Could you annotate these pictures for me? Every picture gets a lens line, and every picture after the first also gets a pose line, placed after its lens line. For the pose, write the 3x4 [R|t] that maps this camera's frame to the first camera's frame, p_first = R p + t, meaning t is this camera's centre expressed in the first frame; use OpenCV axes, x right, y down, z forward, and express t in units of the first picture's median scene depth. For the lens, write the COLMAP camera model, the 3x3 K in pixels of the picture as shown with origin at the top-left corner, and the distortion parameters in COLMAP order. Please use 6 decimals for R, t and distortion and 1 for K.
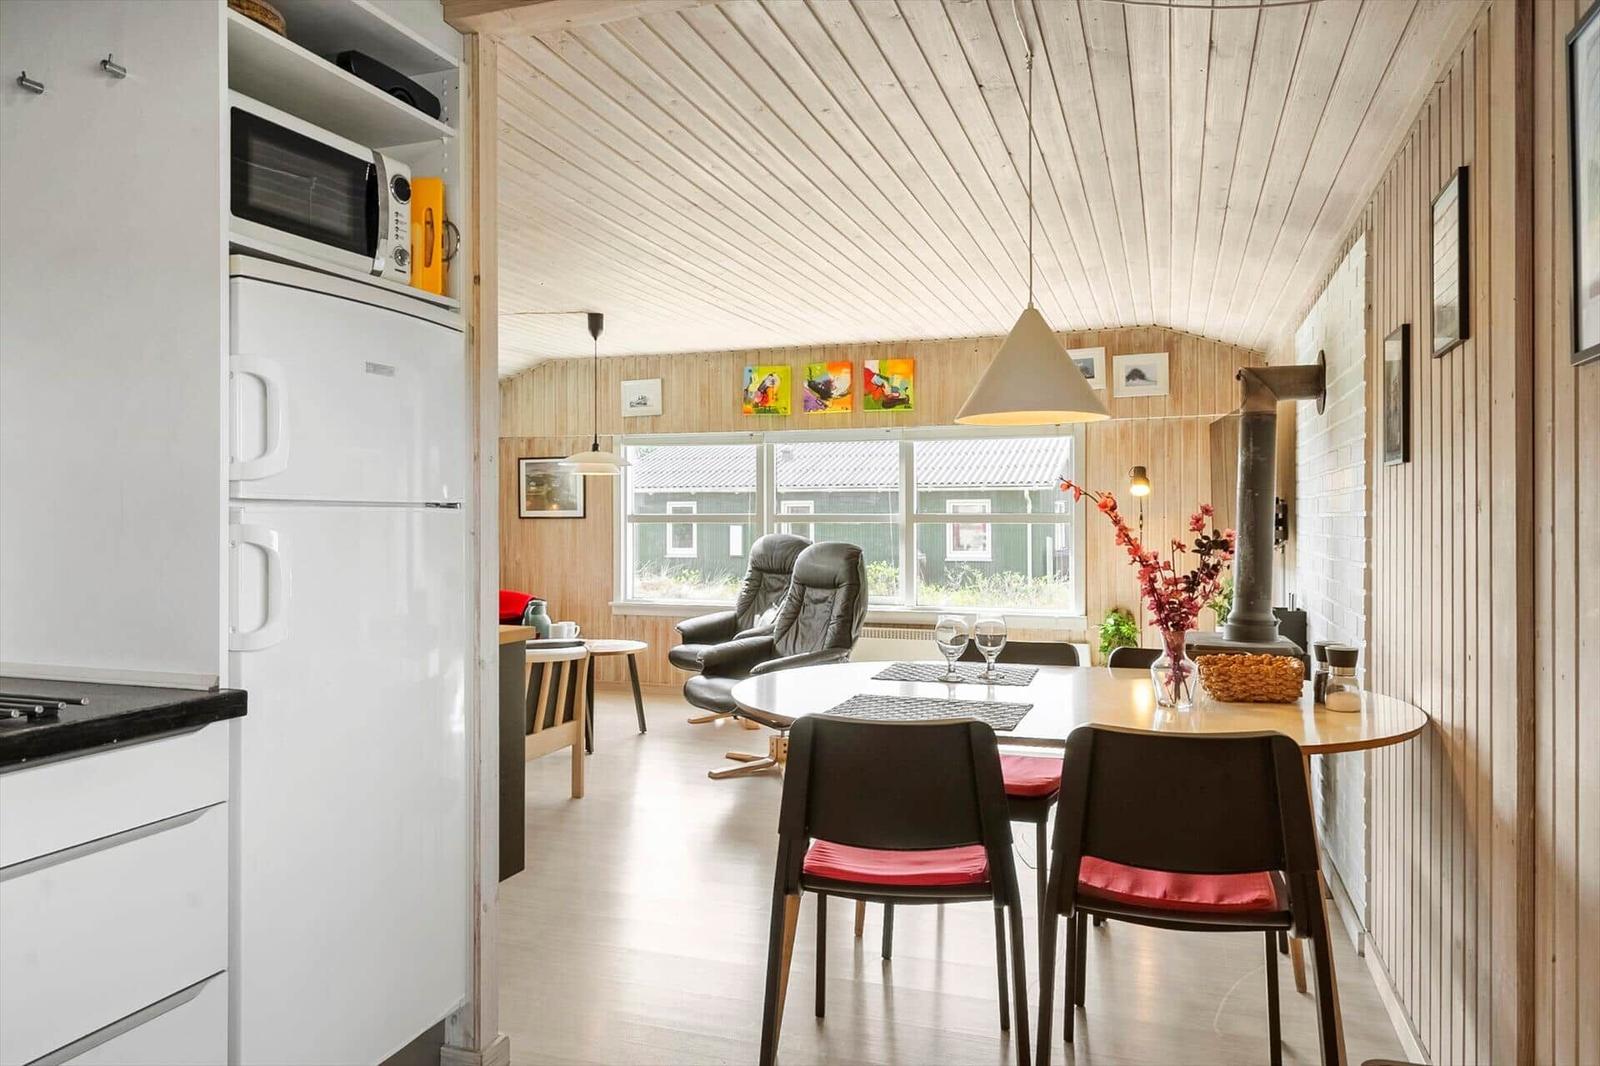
lens RADIAL K [[1126.5, 0, 800.4], [0, 1126.5, 525.5], [0, 0, 1]] dist [0.003160, 0.001260]
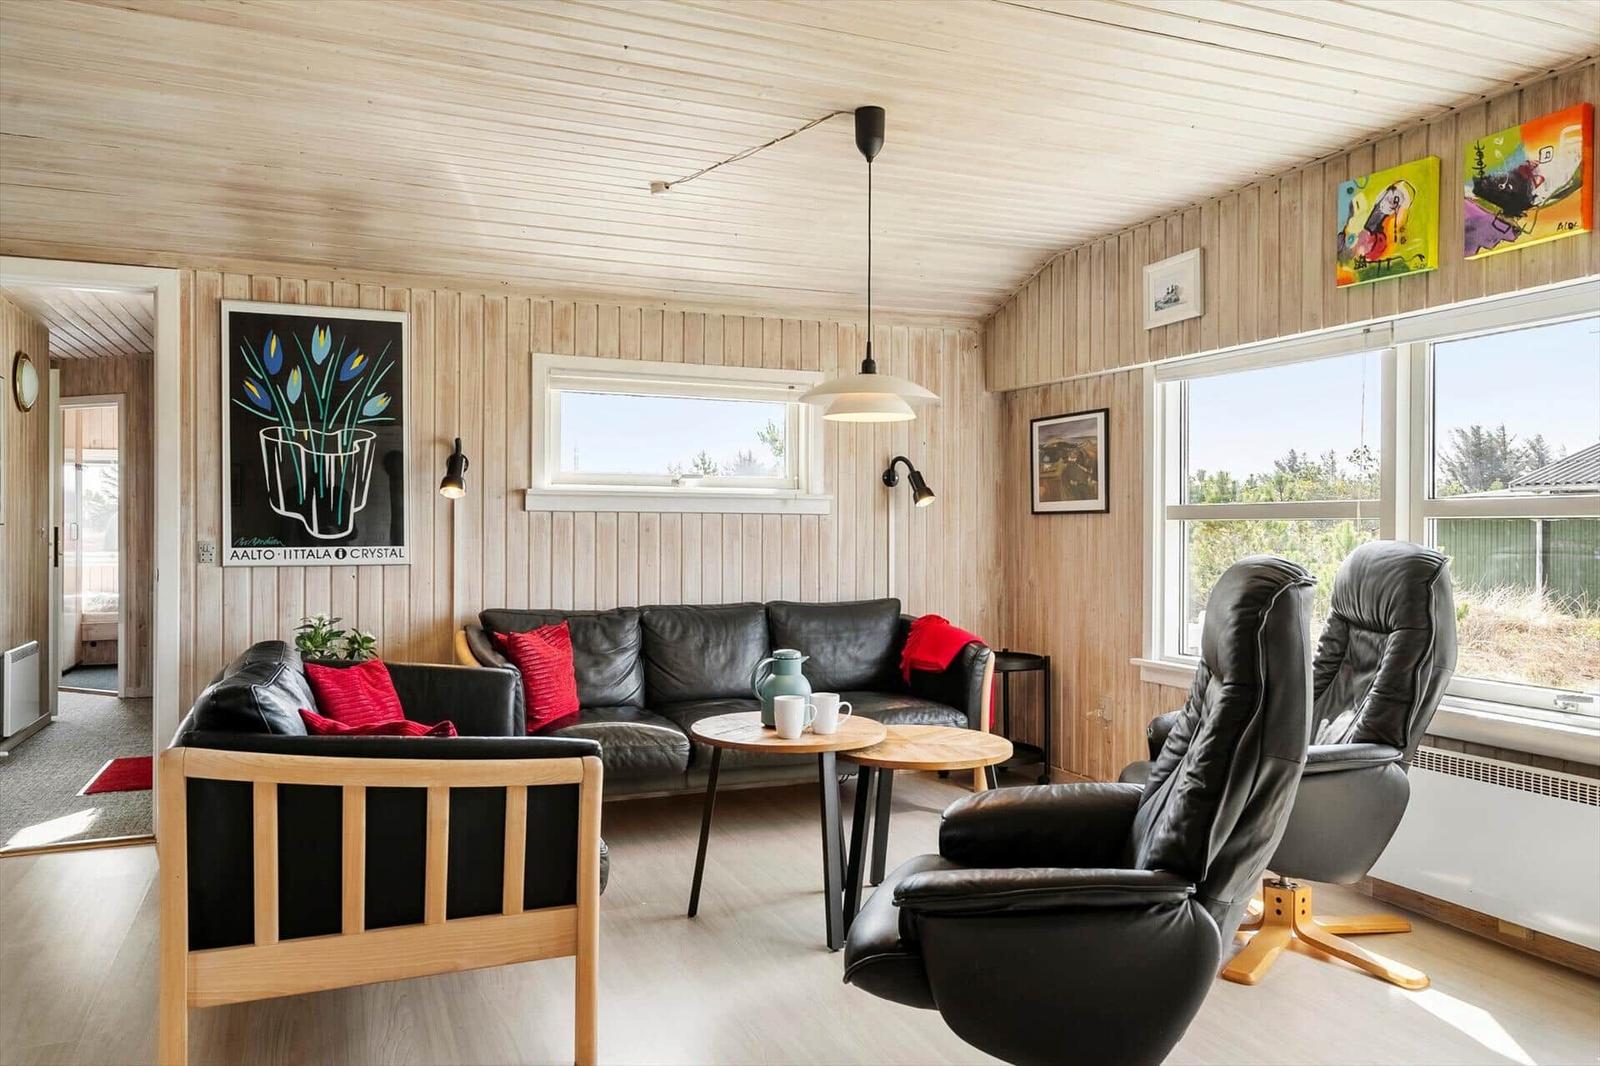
lens RADIAL K [[1126.5, 0, 801.3], [0, 1126.5, 534.3], [0, 0, 1]] dist [0.003160, 0.001260]
pose [[0.657011, 0.006038, -0.753857, 0.158553], [-0.010249, 0.999947, -0.000923, 0.007556], [0.753812, 0.008333, 0.657038, 0.523715]]
